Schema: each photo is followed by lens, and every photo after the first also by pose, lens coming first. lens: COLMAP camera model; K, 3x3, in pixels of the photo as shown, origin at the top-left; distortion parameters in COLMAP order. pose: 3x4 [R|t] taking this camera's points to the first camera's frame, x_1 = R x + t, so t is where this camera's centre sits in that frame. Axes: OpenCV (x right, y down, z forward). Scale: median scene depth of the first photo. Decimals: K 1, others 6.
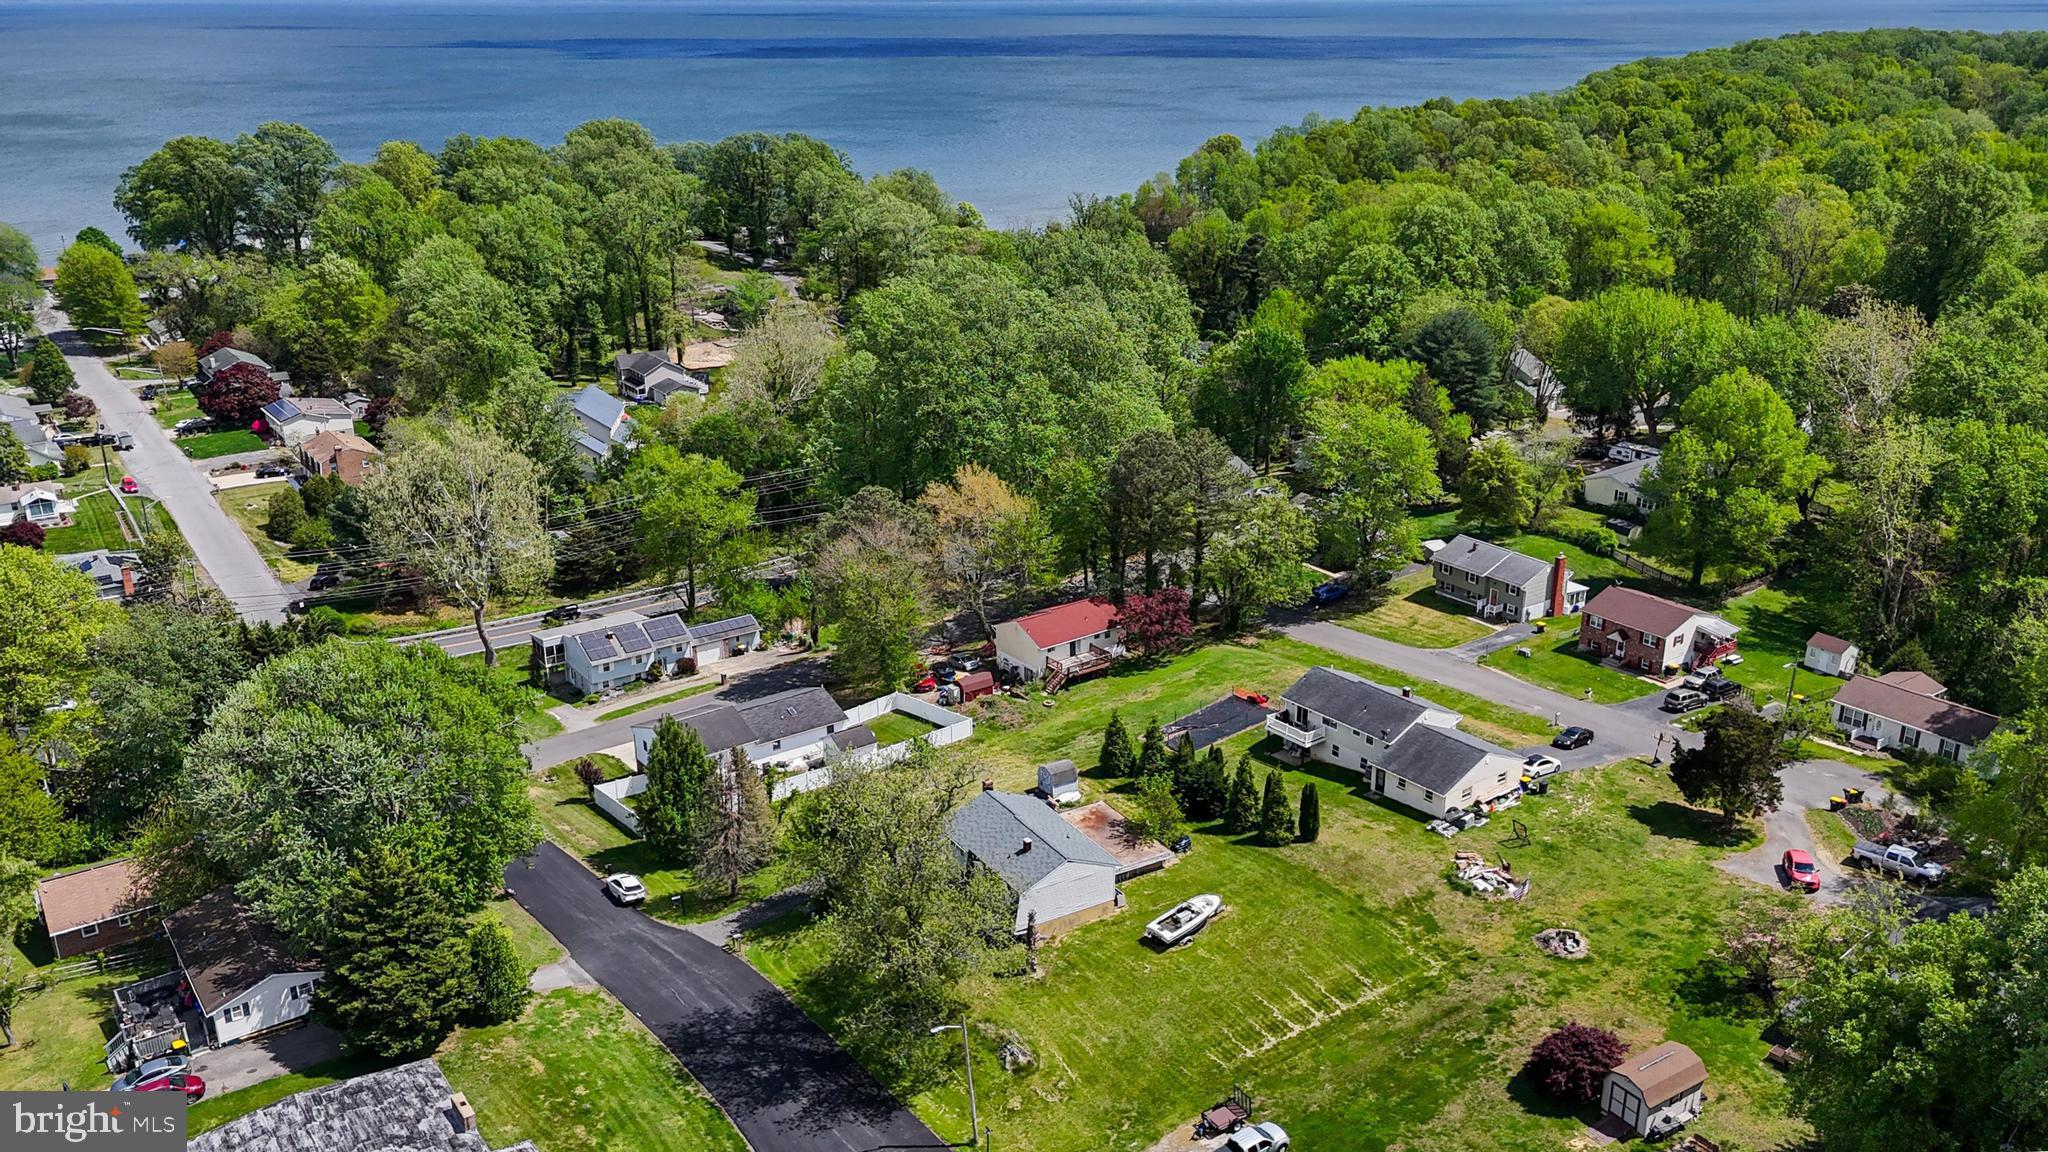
lens RADIAL K [[1627.2, 0, 1024.0], [0, 1627.2, 576.0], [0, 0, 1]] dist [0.131840, -0.253875]
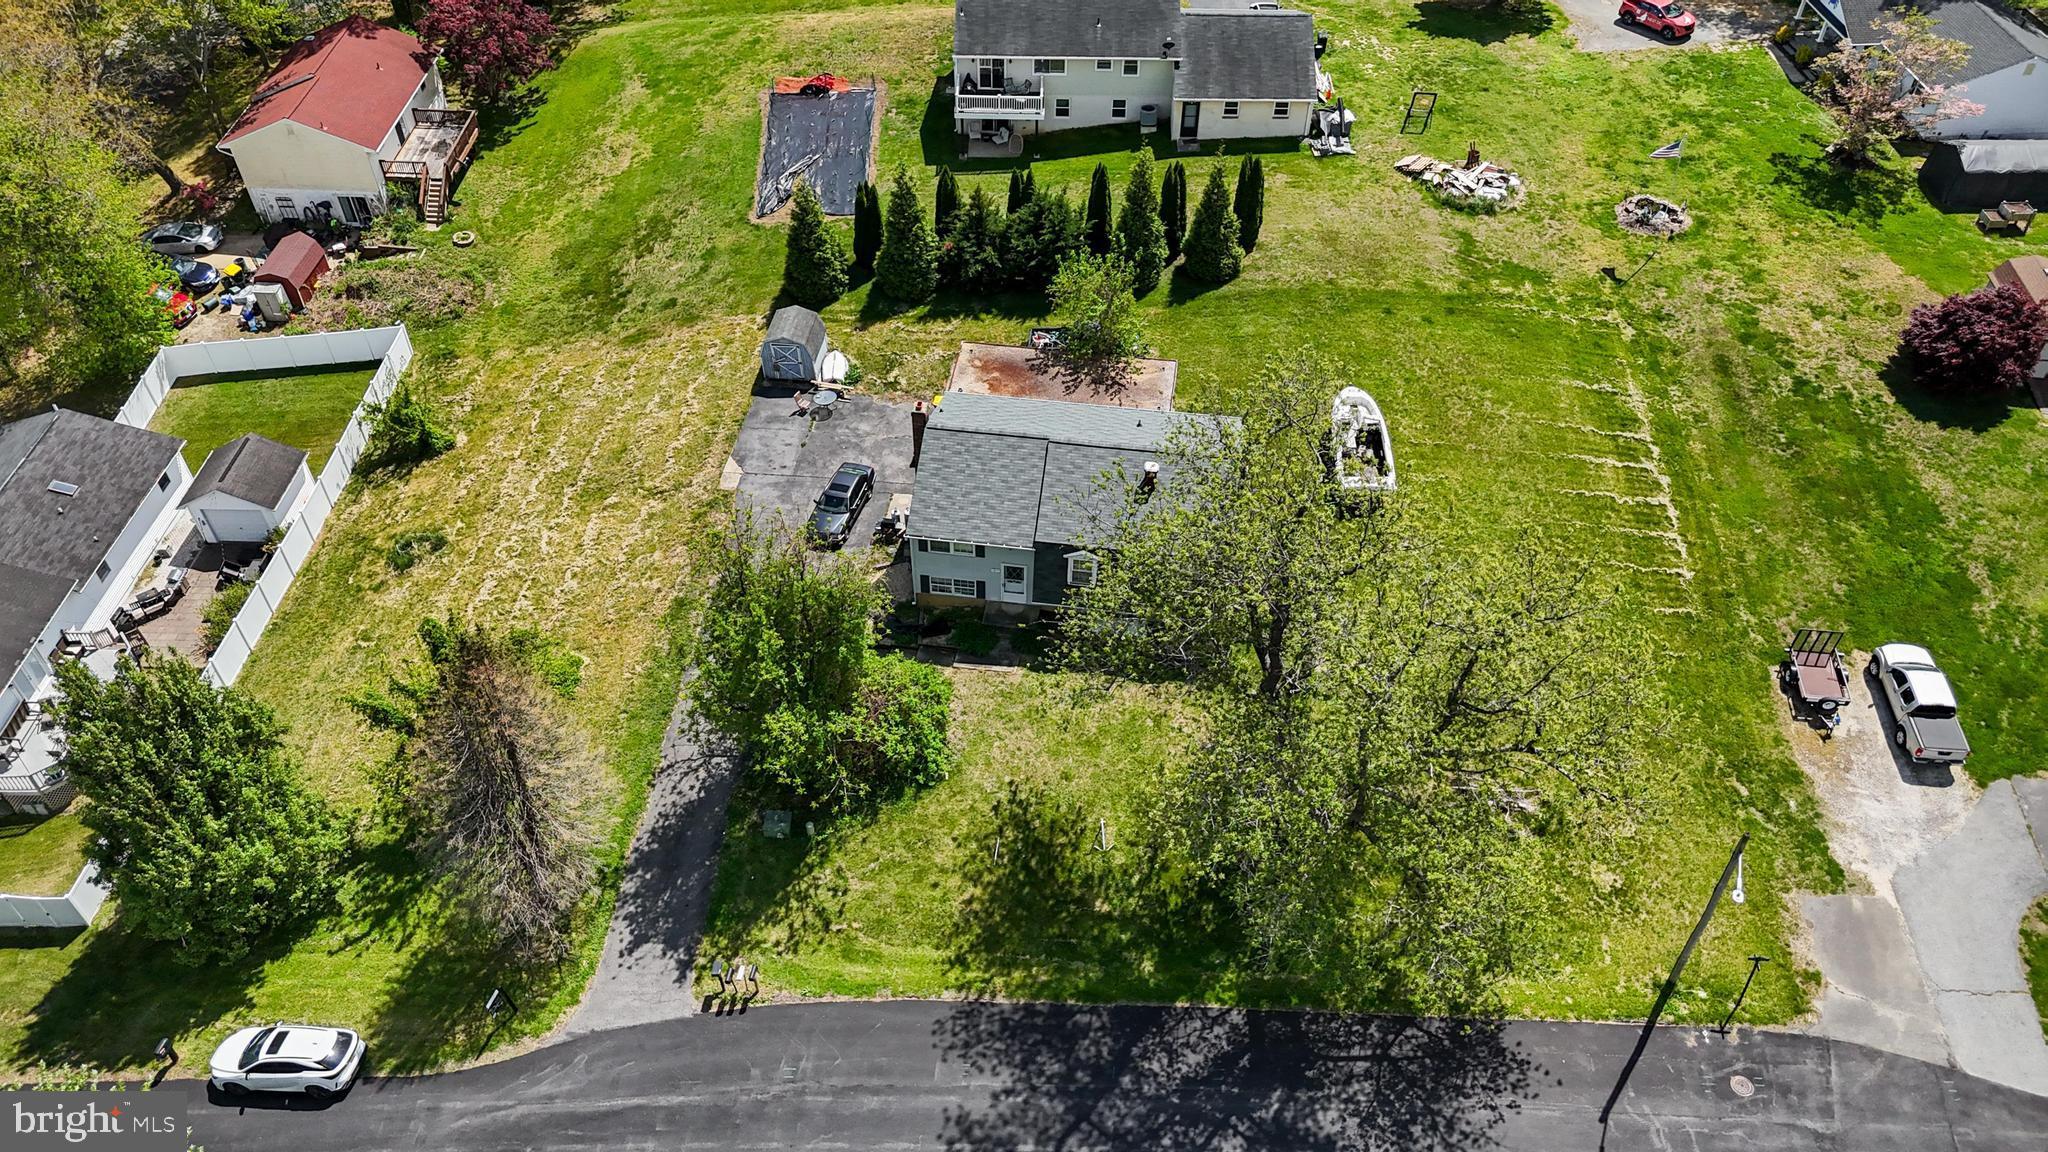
lens RADIAL K [[1493.8, 0, 1038.7], [0, 1493.8, 611.2], [0, 0, 1]] dist [0.083225, -0.097576]
pose [[0.622287, -0.553151, 0.553880, -0.265275], [0.250102, 0.810981, 0.528922, -0.050261], [-0.741760, -0.190615, 0.643007, 0.622489]]
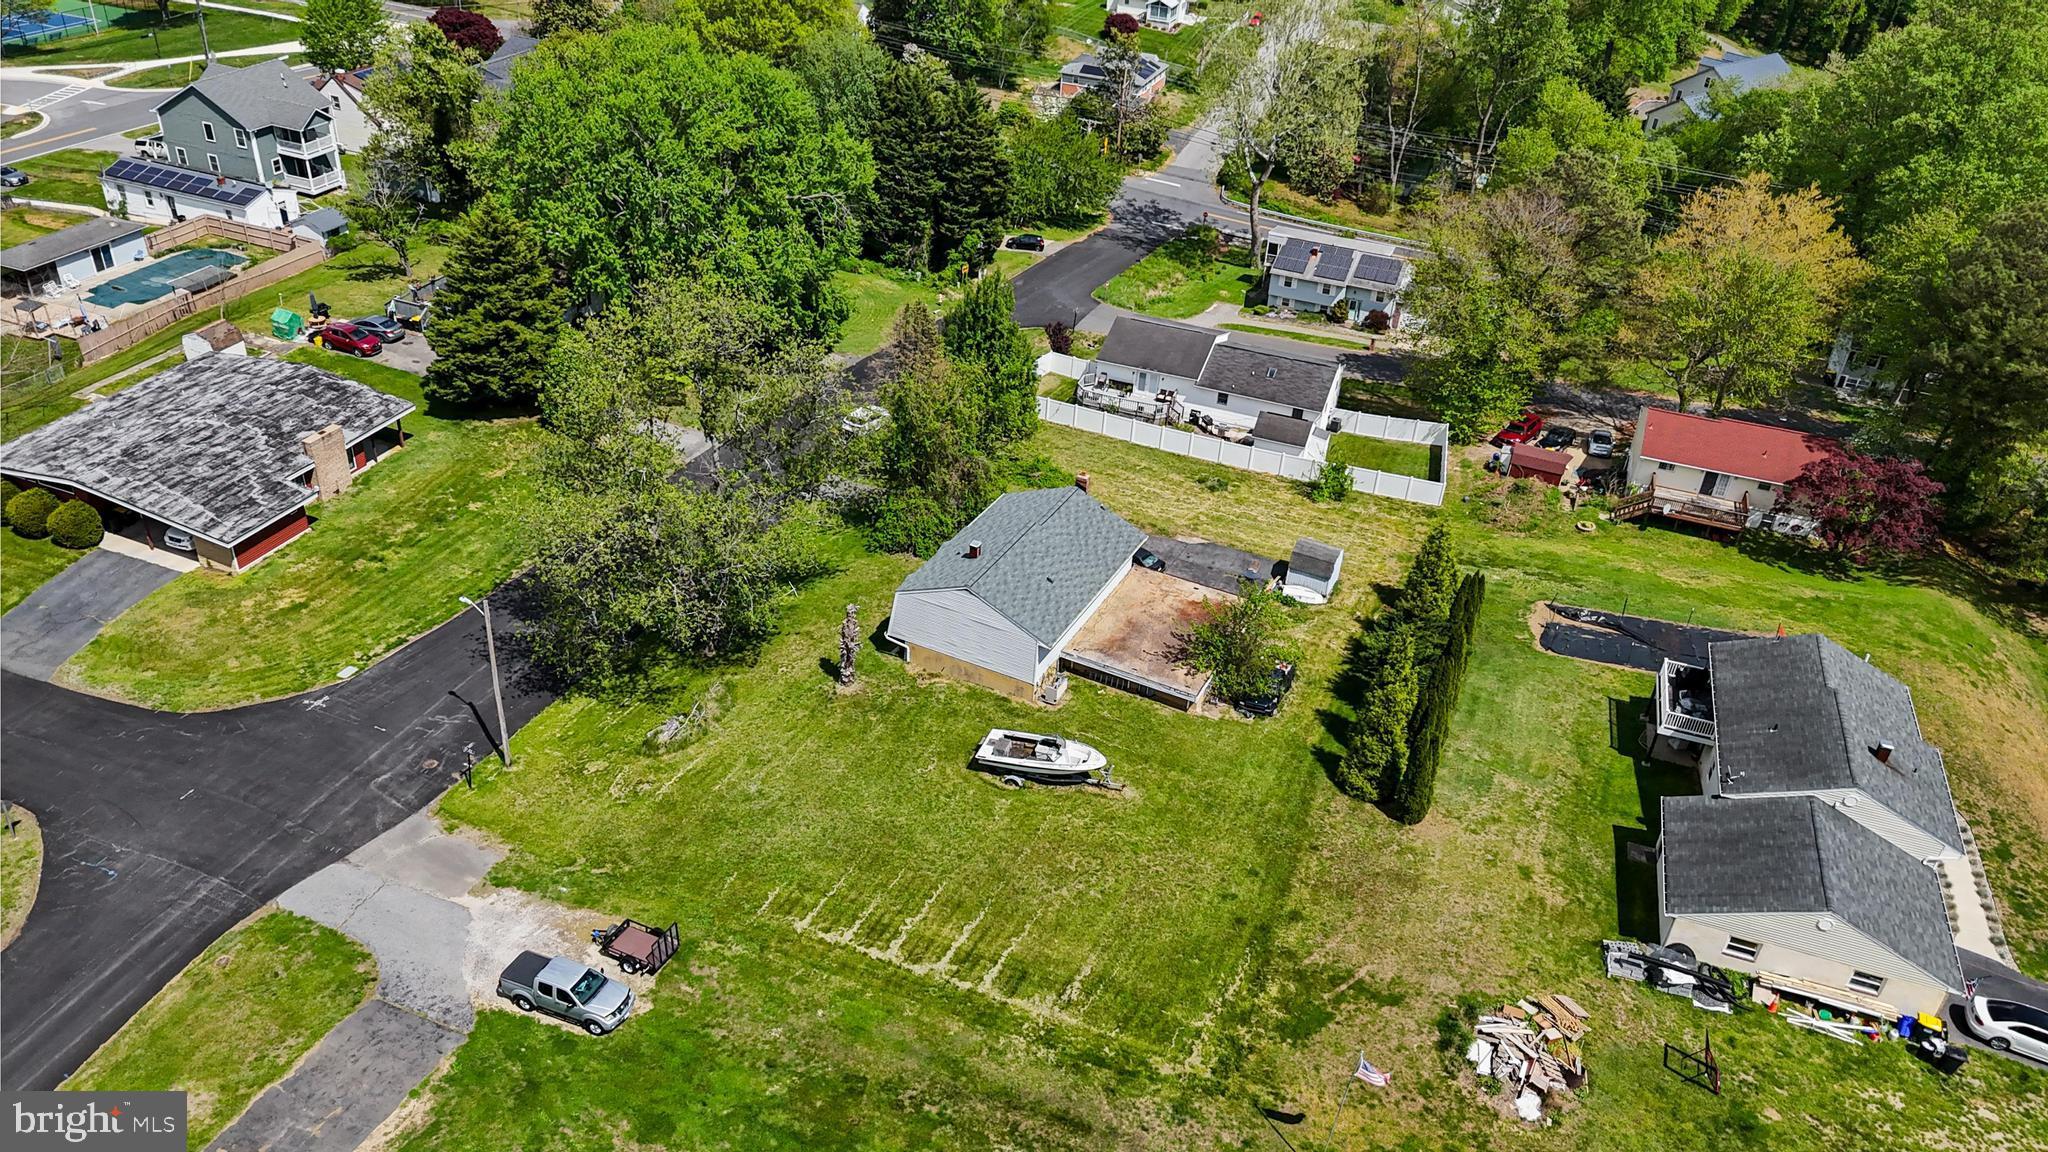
lens RADIAL K [[1507.3, 0, 1024.0], [0, 1507.3, 576.0], [0, 0, 1]] dist [0.091537, -0.100059]
pose [[0.542078, 0.481276, -0.688858, 0.406635], [-0.341185, 0.875192, 0.342974, -0.048825], [0.767948, 0.049109, 0.638627, 0.523104]]
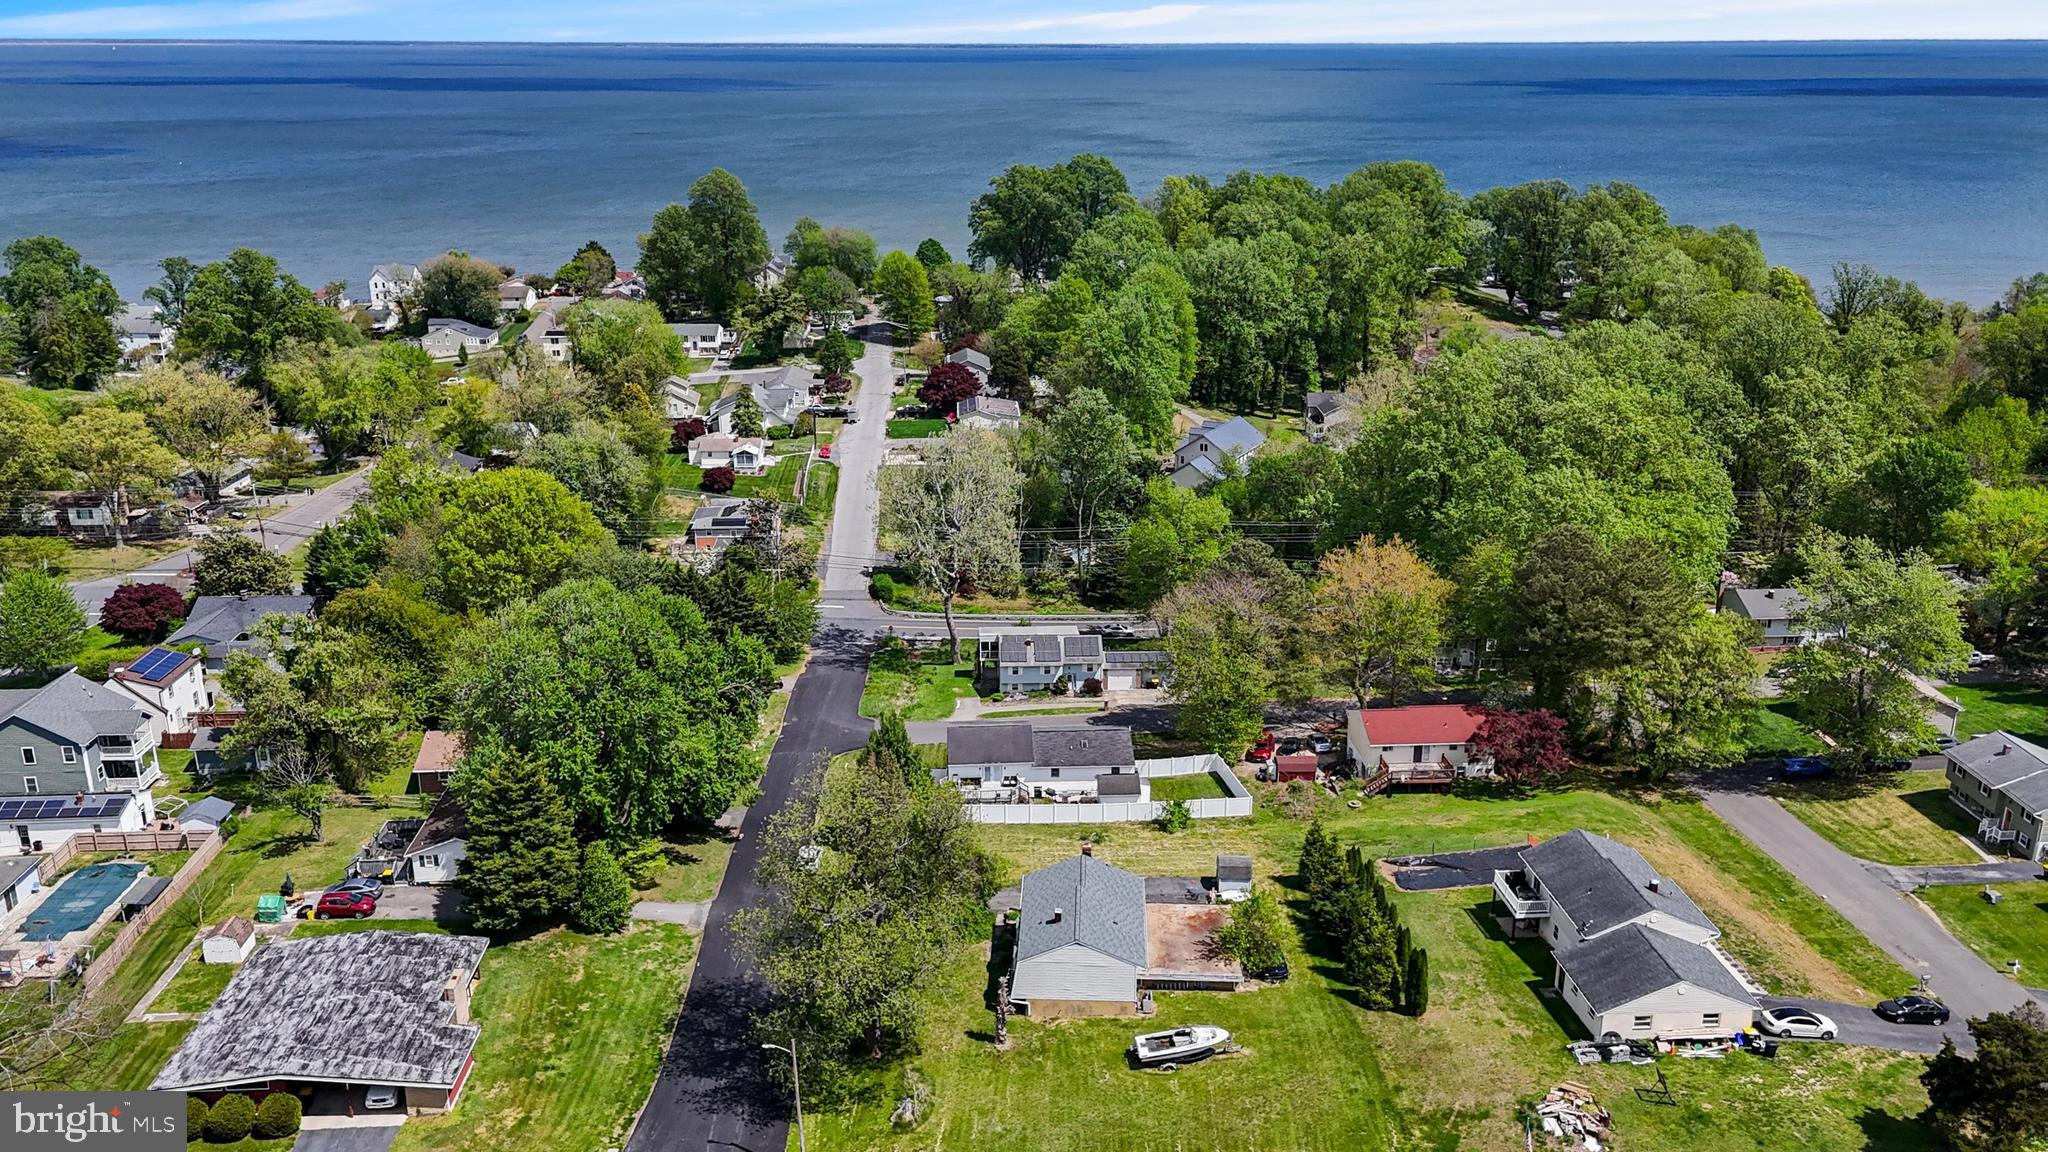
lens RADIAL K [[1644.2, 0, 1024.0], [0, 1644.2, 576.0], [0, 0, 1]] dist [0.051836, -0.009278]
pose [[0.834901, 0.172595, -0.522639, 0.394282], [-0.185917, 0.982185, 0.027358, -0.046077], [0.518050, 0.074326, 0.852115, 0.135899]]
